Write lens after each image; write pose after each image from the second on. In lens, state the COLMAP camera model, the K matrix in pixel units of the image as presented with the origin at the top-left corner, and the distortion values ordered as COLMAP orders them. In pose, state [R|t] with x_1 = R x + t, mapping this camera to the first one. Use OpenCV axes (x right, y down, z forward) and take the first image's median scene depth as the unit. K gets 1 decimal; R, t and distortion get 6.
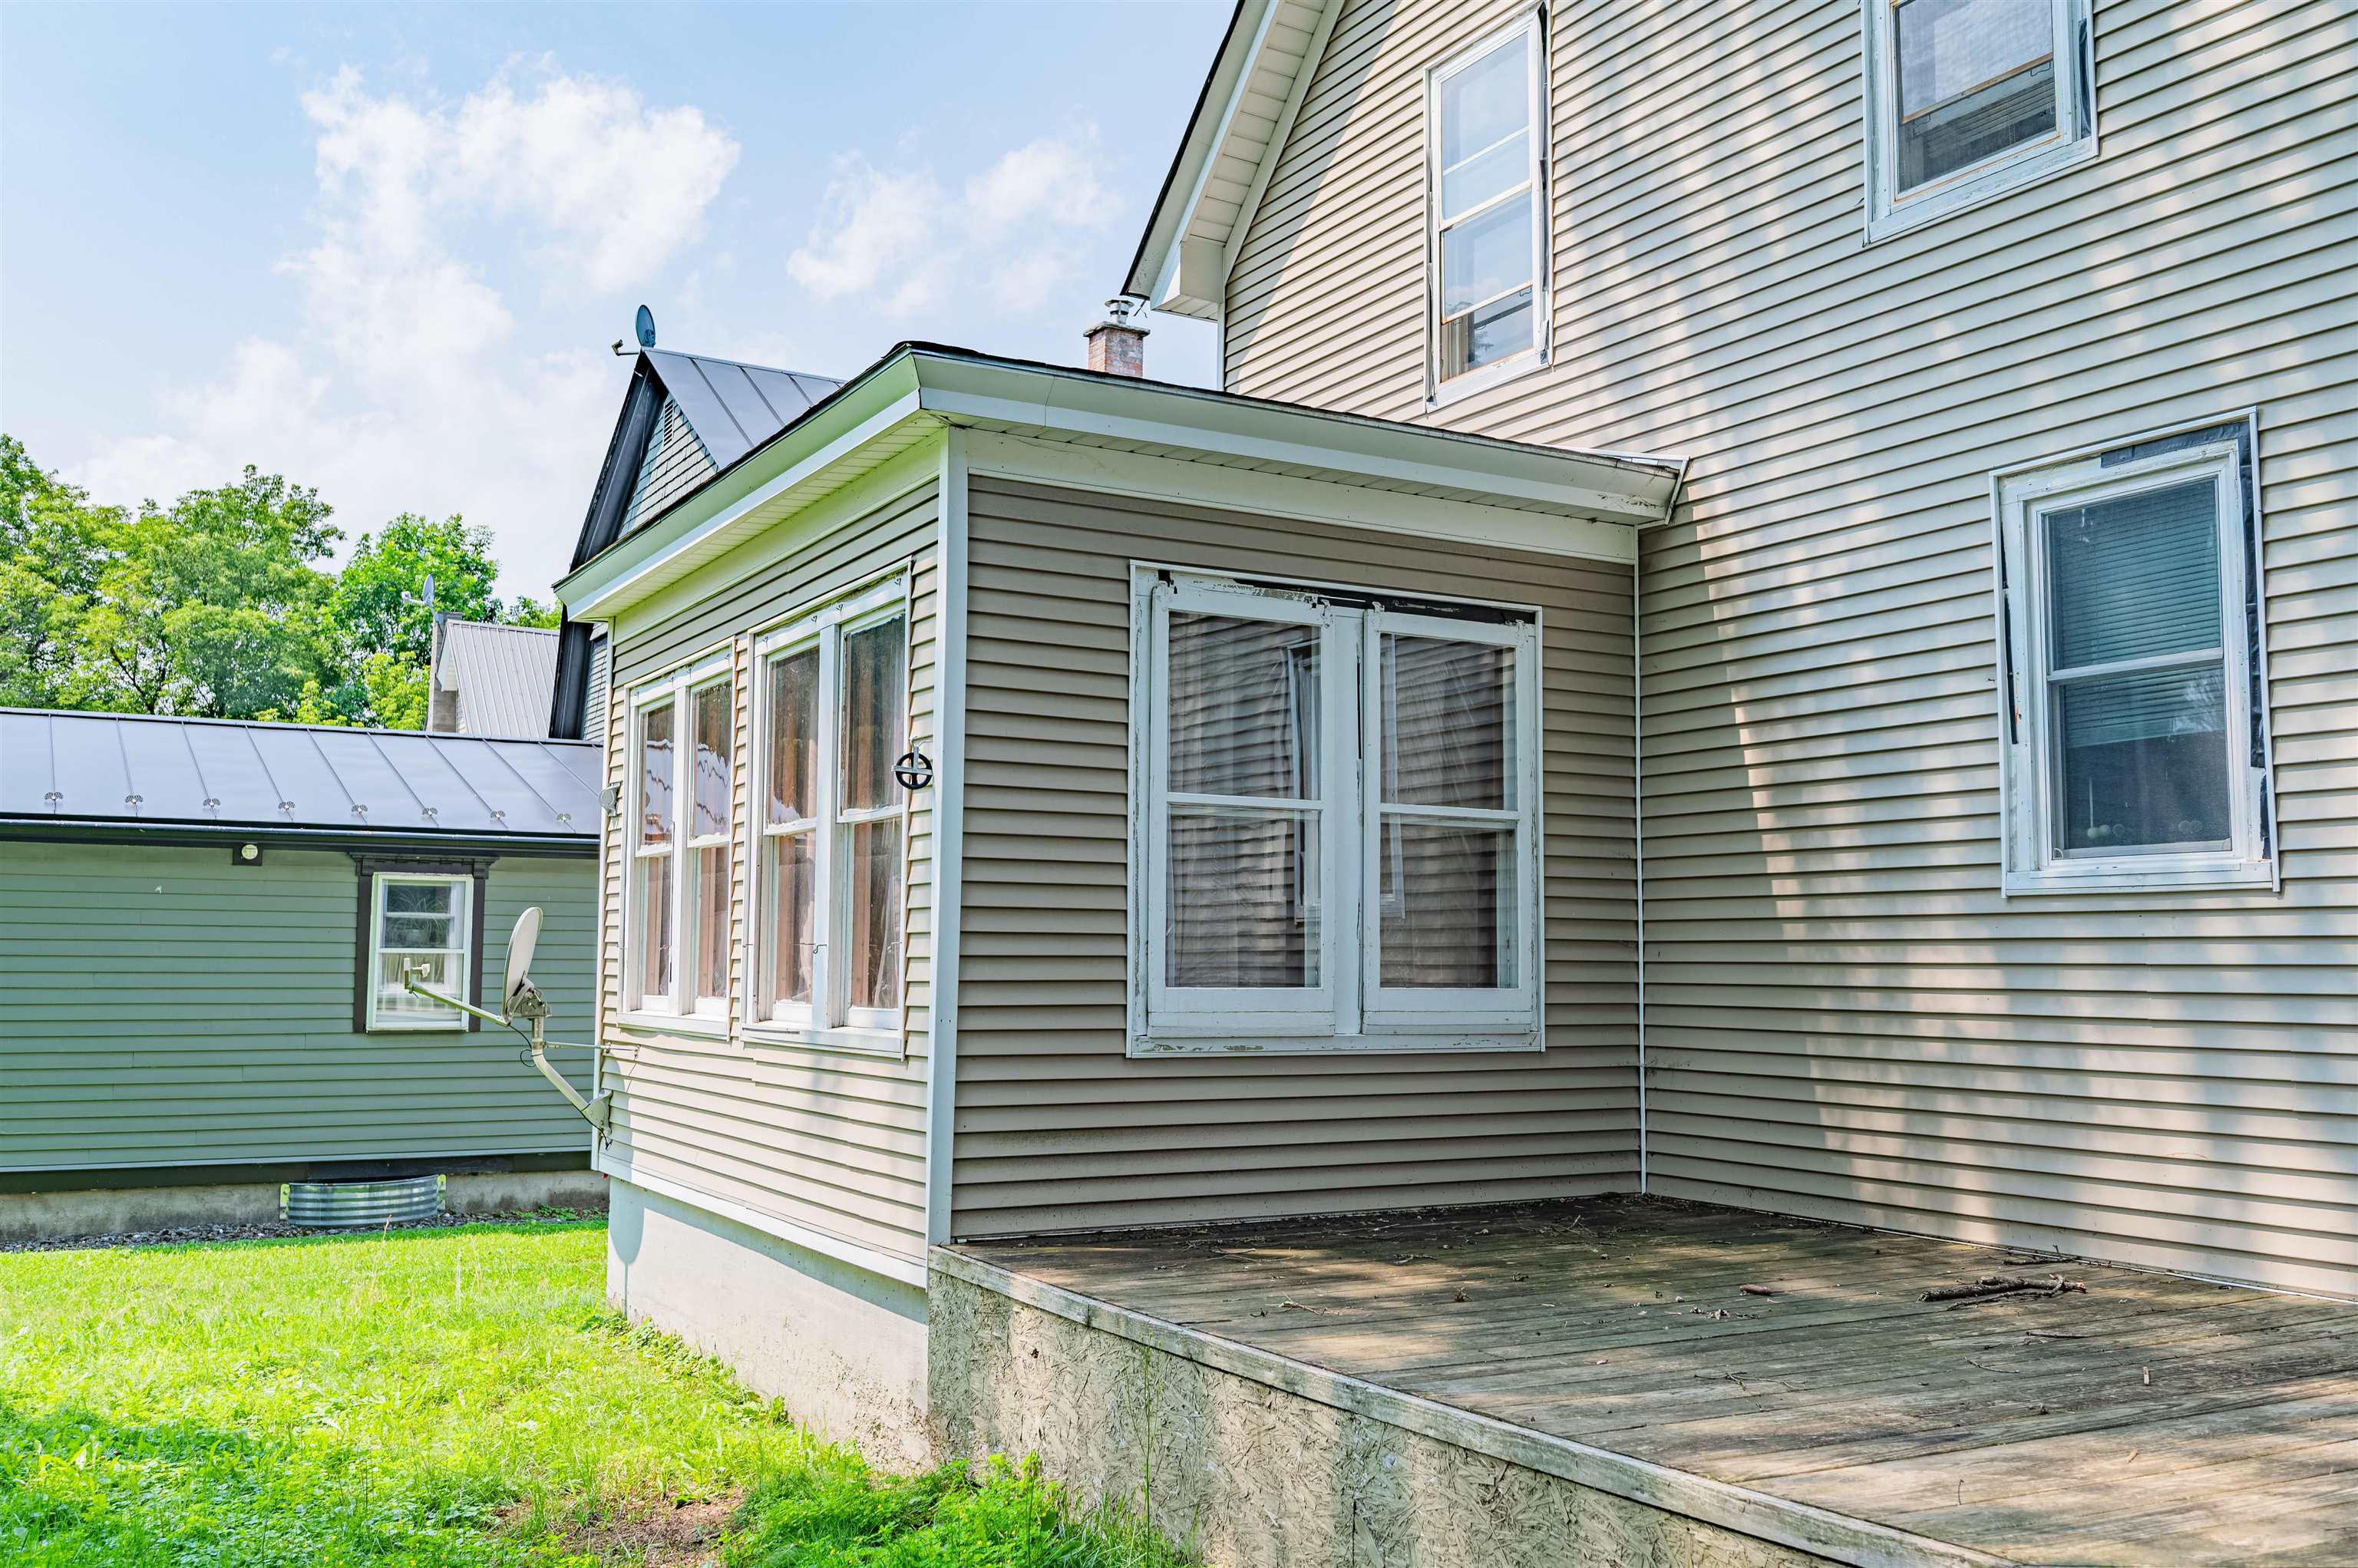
lens RADIAL K [[2059.2, 0, 1179.0], [0, 2059.2, 784.0], [0, 0, 1]] dist [0.003821, 0.007589]
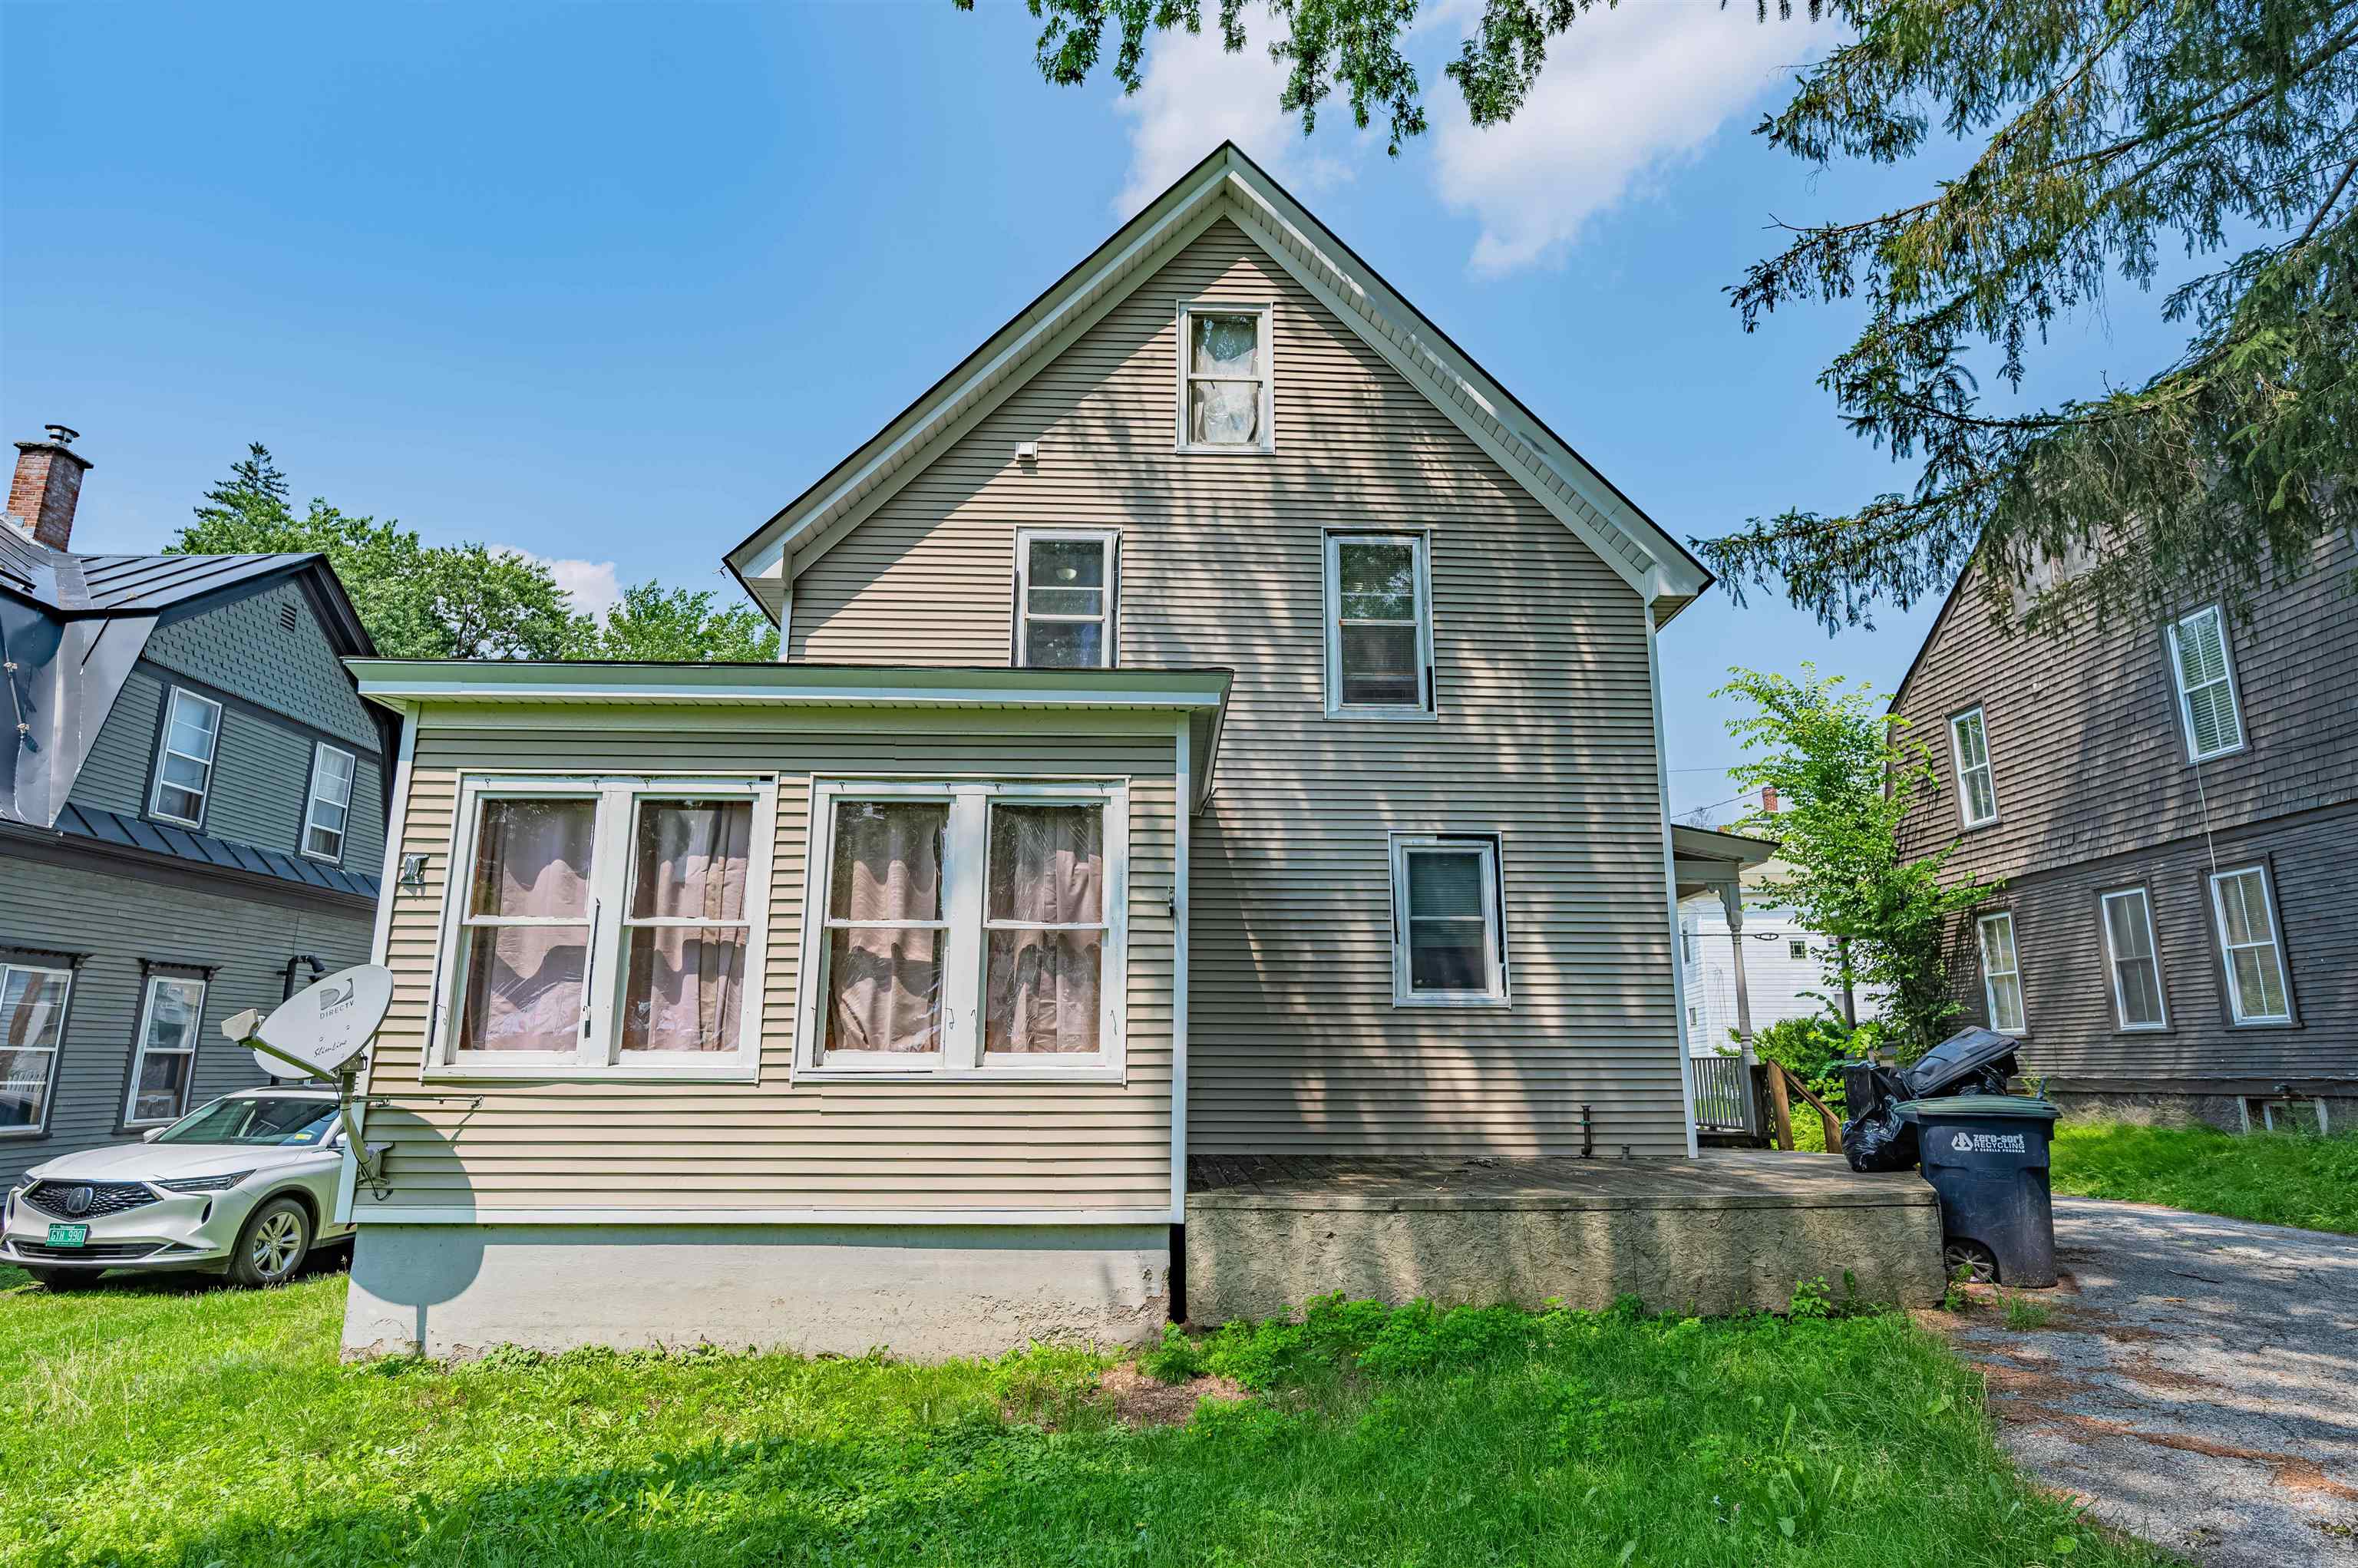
lens RADIAL K [[1318.8, 0, 1179.0], [0, 1318.8, 784.0], [0, 0, 1]] dist [-0.000105, 0.000287]
pose [[0.460276, 0.185820, 0.868111, -1.108702], [-0.078492, 0.982538, -0.168696, 0.078293], [-0.884299, 0.009507, 0.466824, 0.502566]]
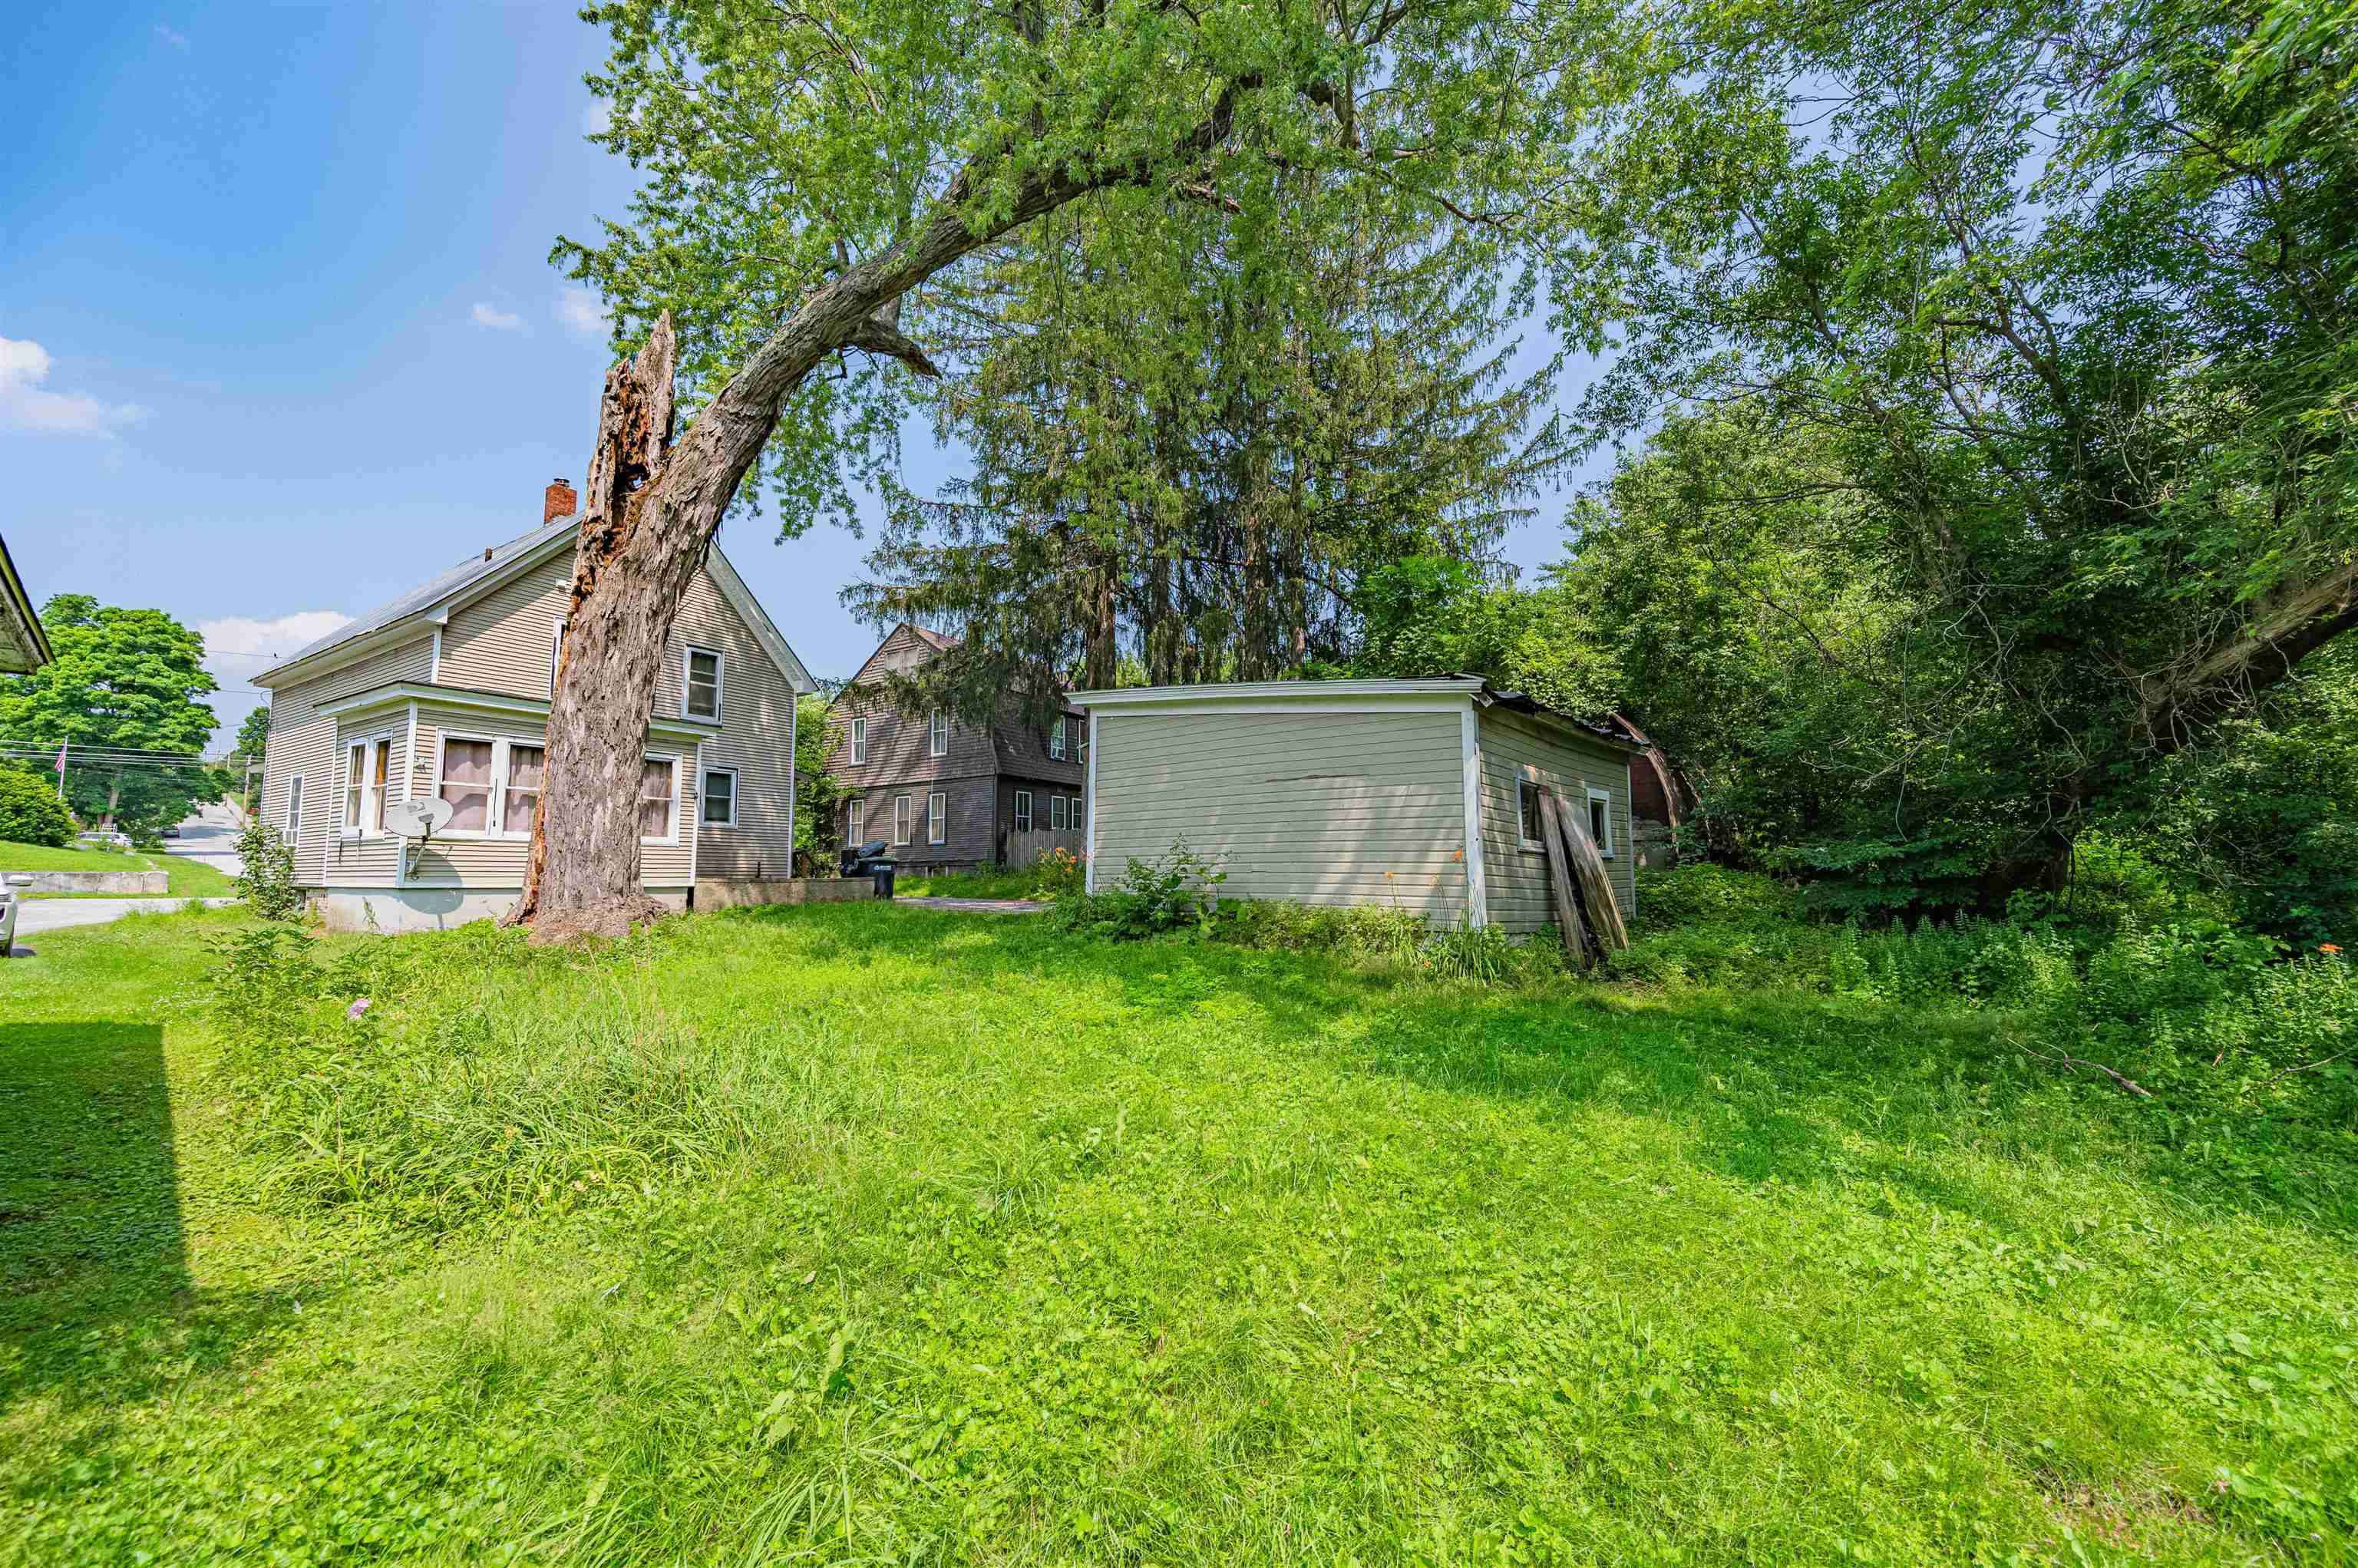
lens RADIAL K [[984.8, 0, 1185.6], [0, 984.8, 755.6], [0, 0, 1]] dist [-0.002322, 0.002672]
pose [[-0.450825, 0.110821, 0.885706, -3.103924], [-0.080252, 0.983212, -0.163869, 0.218478], [-0.888998, -0.144956, -0.434363, 0.984353]]
